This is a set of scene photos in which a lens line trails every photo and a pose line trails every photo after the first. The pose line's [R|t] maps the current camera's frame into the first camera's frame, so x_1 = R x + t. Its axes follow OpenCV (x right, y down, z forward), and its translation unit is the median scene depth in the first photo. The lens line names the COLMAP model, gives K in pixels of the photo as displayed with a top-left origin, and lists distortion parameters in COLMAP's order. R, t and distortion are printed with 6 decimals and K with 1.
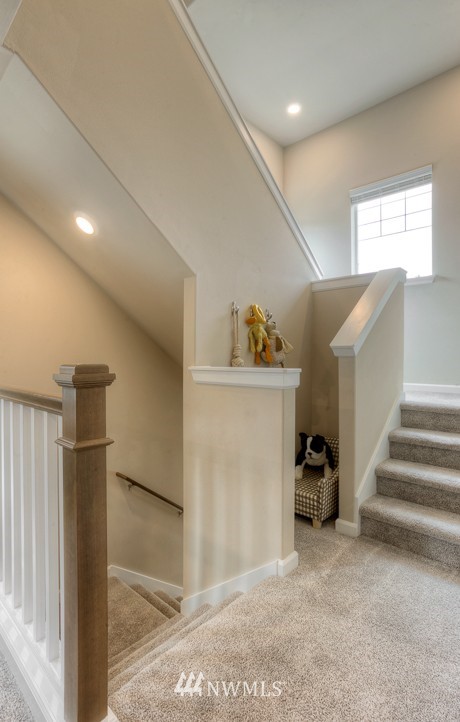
lens RADIAL K [[353.5, 0, 228.4], [0, 353.5, 359.6], [0, 0, 1]] dist [-0.000465, 0.004417]
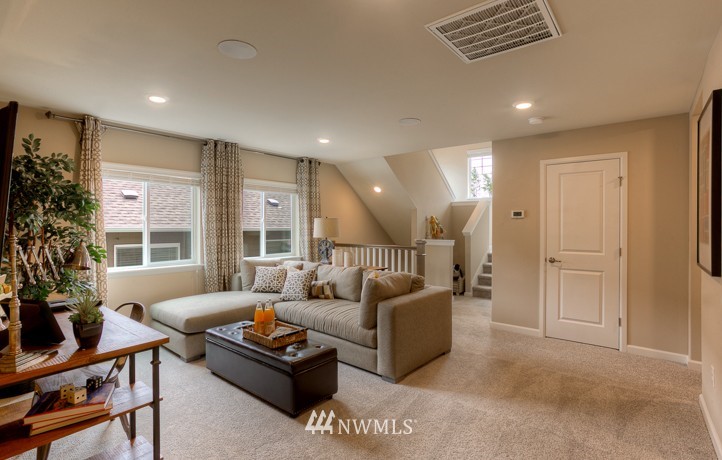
lens RADIAL K [[353.5, 0, 362.4], [0, 353.5, 230.2], [0, 0, 1]] dist [-0.000465, 0.004417]
pose [[0.998708, -0.004790, 0.050592, -0.613562], [0.004818, 0.999988, -0.000446, -0.051610], [-0.050590, 0.000689, 0.998719, -1.682840]]
